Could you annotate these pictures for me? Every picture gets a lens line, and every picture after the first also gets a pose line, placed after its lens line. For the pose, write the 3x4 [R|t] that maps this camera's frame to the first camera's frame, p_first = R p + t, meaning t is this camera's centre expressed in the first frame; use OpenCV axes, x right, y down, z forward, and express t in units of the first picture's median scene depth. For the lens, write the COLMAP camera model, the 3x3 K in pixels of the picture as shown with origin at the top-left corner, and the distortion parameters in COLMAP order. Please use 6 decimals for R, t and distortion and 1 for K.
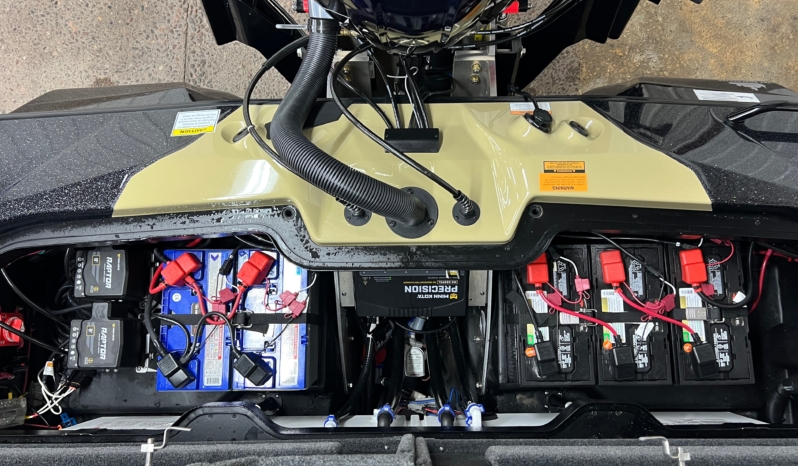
lens RADIAL K [[623.7, 0, 399.0], [0, 623.7, 231.9], [0, 0, 1]] dist [0.058736, -0.071283]
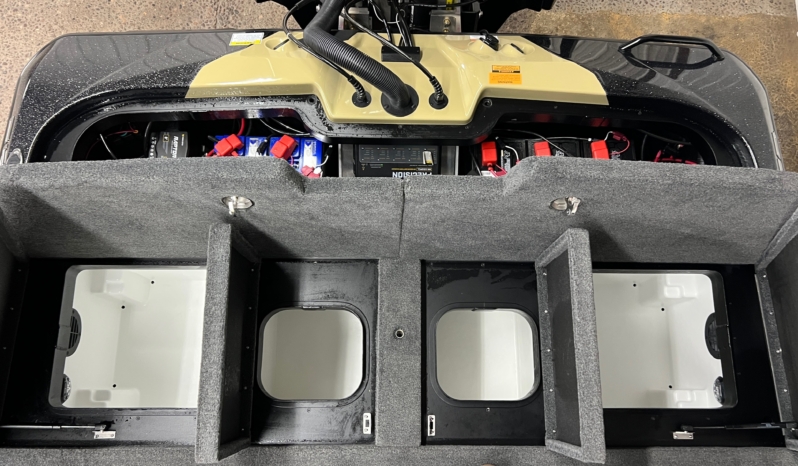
lens RADIAL K [[623.7, 0, 398.2], [0, 623.7, 233.7], [0, 0, 1]] dist [0.058736, -0.071283]
pose [[0.999090, 0.021831, 0.036643, -0.026838], [-0.017333, 0.992761, -0.118851, 0.407228], [-0.038972, 0.118107, 0.992236, -0.343552]]
